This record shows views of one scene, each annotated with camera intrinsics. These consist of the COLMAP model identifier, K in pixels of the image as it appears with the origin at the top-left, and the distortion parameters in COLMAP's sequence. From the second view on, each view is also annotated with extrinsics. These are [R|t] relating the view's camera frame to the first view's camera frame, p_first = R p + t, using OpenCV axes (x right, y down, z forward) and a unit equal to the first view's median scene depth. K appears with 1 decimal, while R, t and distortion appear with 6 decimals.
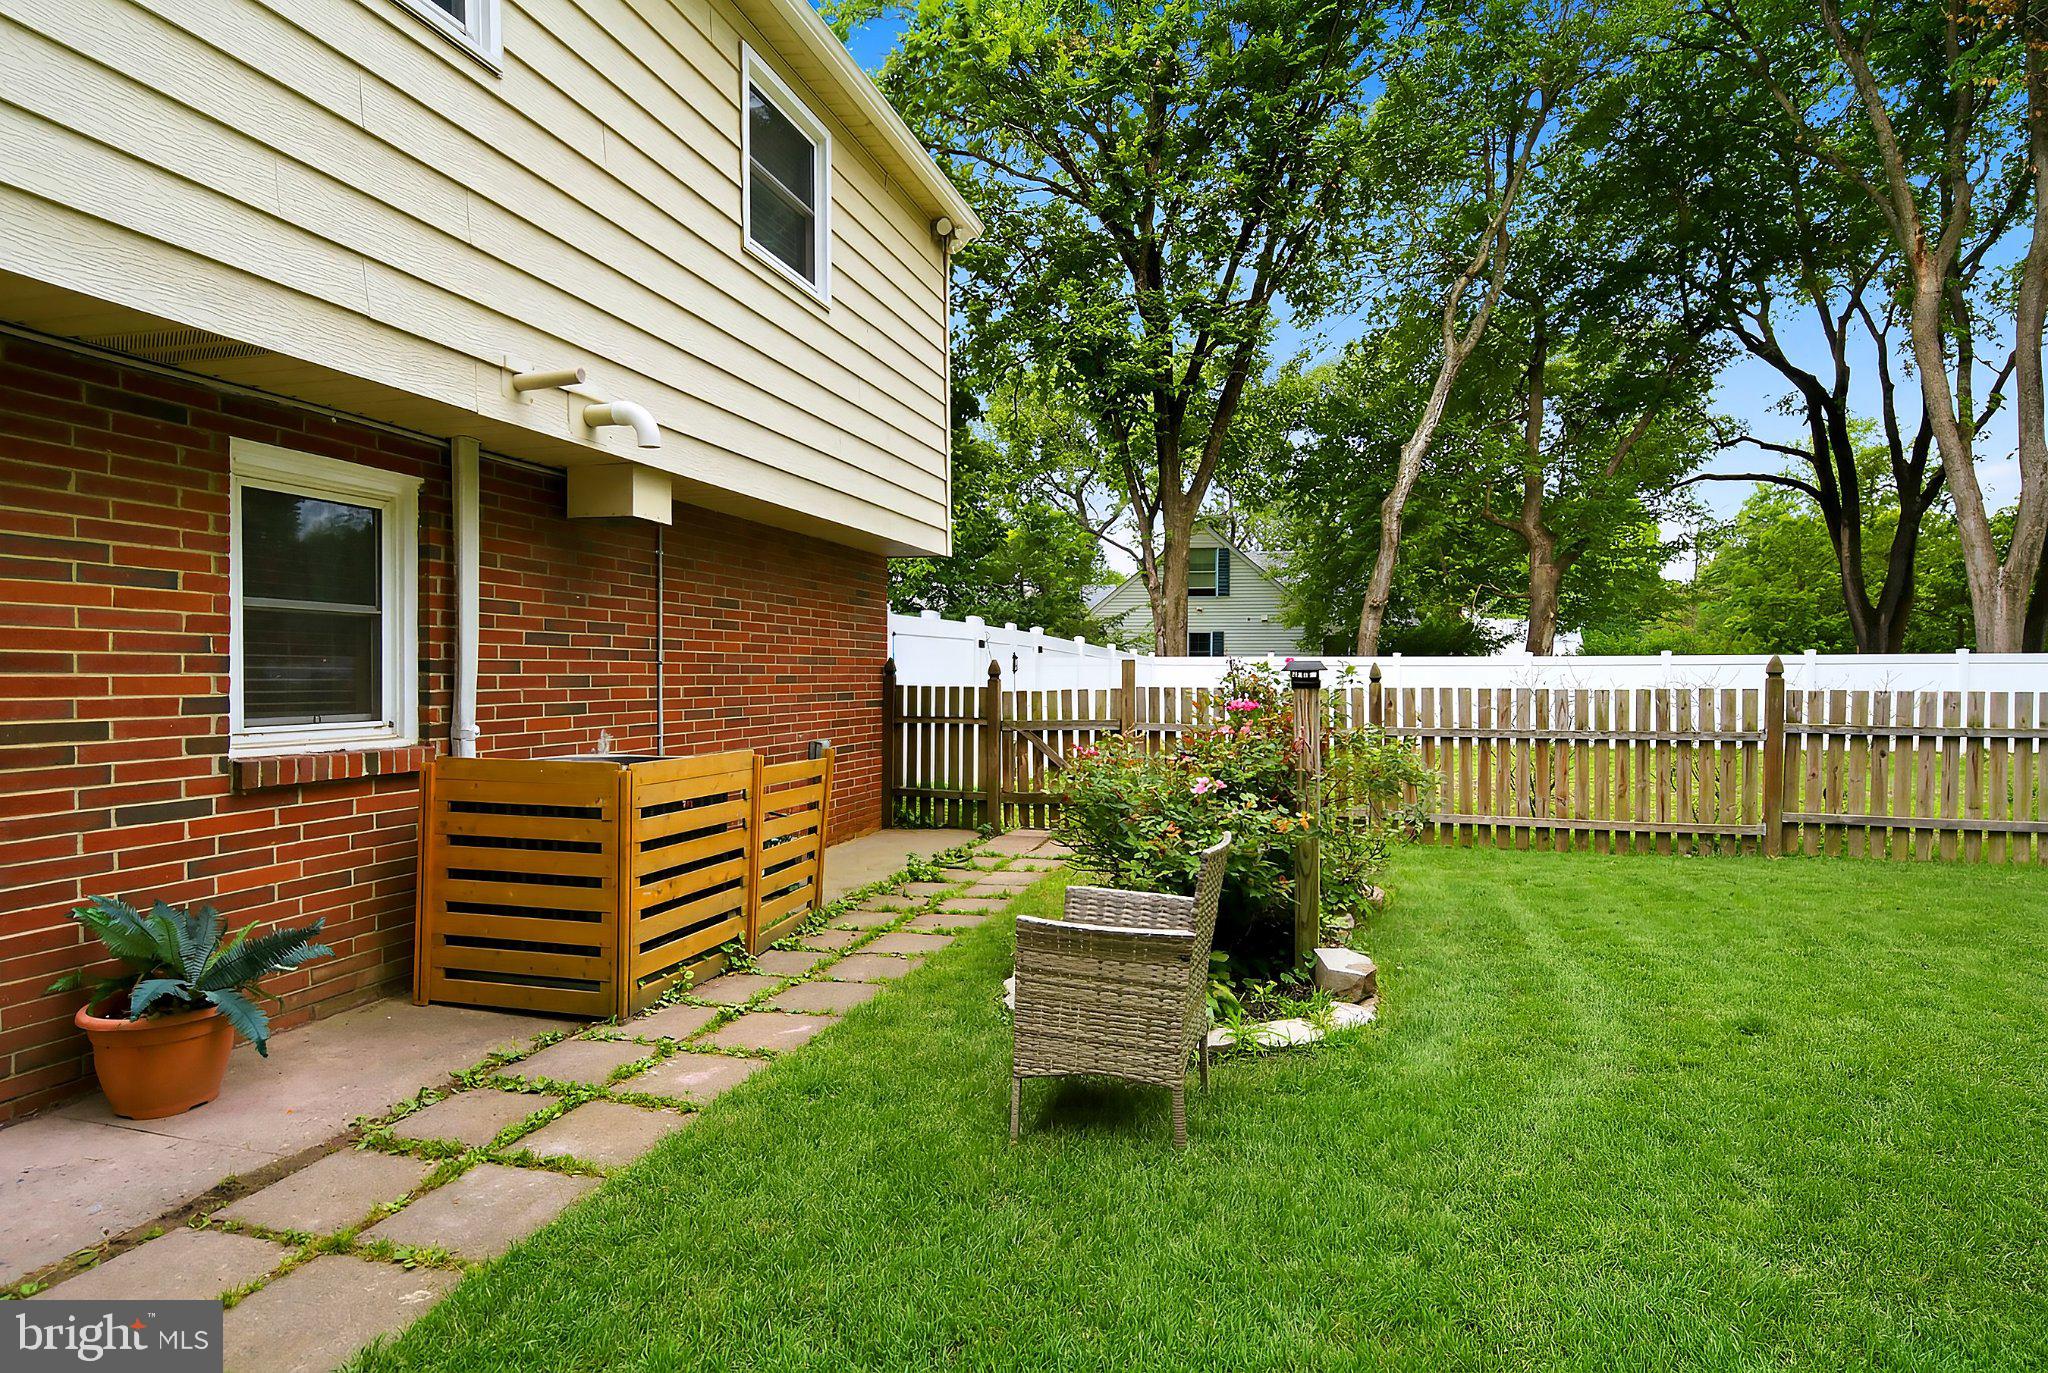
lens RADIAL K [[1053.6, 0, 1024.0], [0, 1053.6, 686.5], [0, 0, 1]] dist [0.001785, 0.000693]
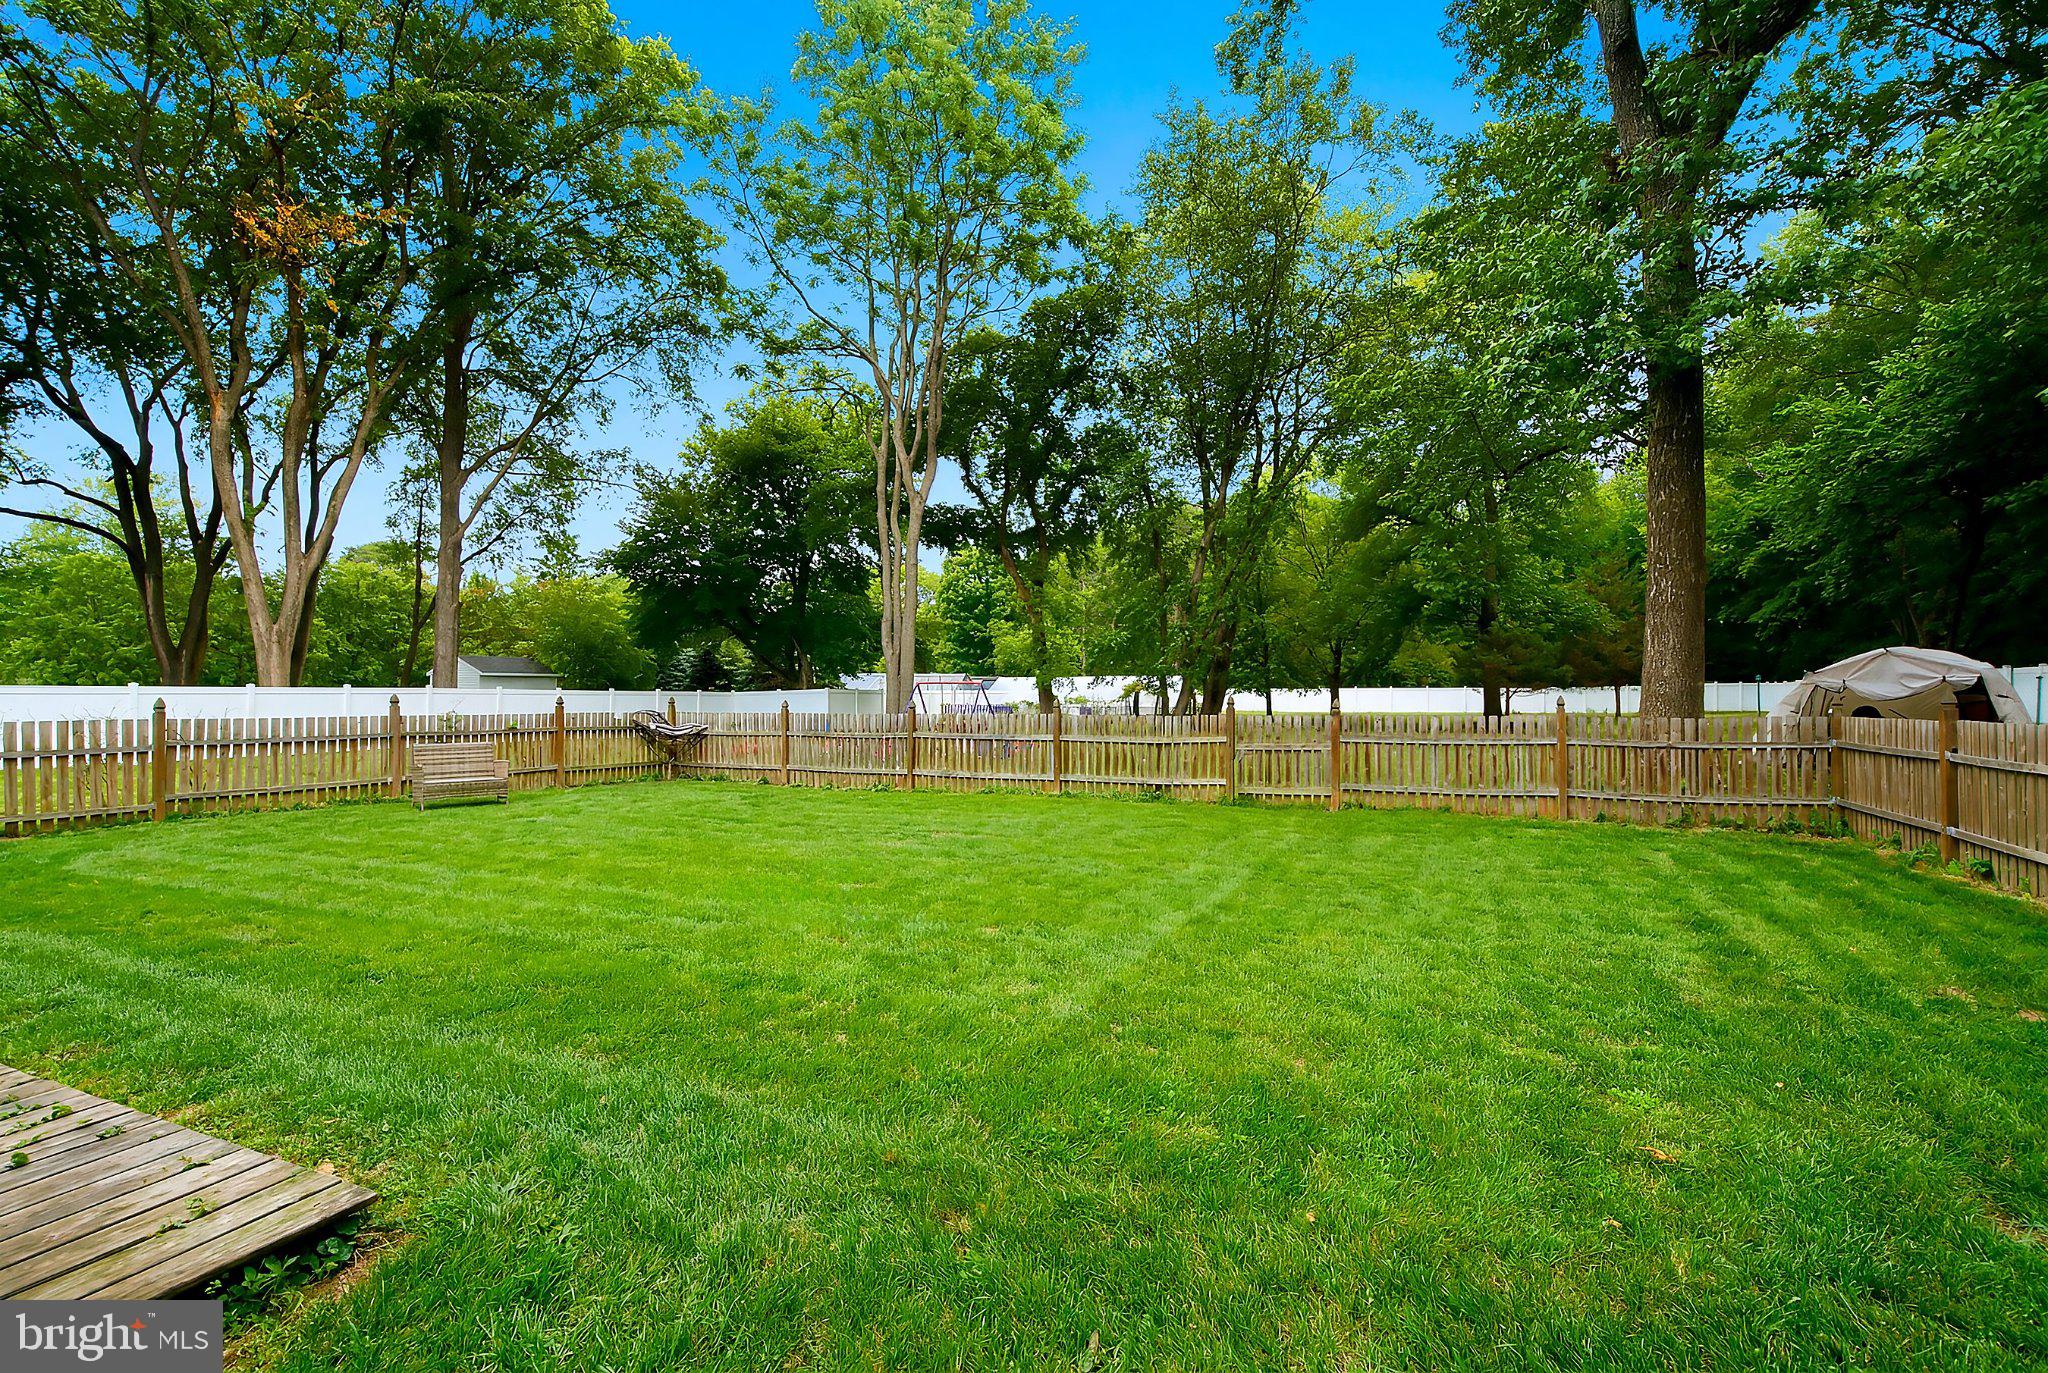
lens RADIAL K [[944.4, 0, 1028.9], [0, 944.4, 709.2], [0, 0, 1]] dist [0.000217, 0.000019]
pose [[0.147072, -0.013047, 0.989040, -0.135164], [0.011769, 0.999865, 0.011440, -0.003652], [-0.989056, 0.009957, 0.147206, -0.138275]]
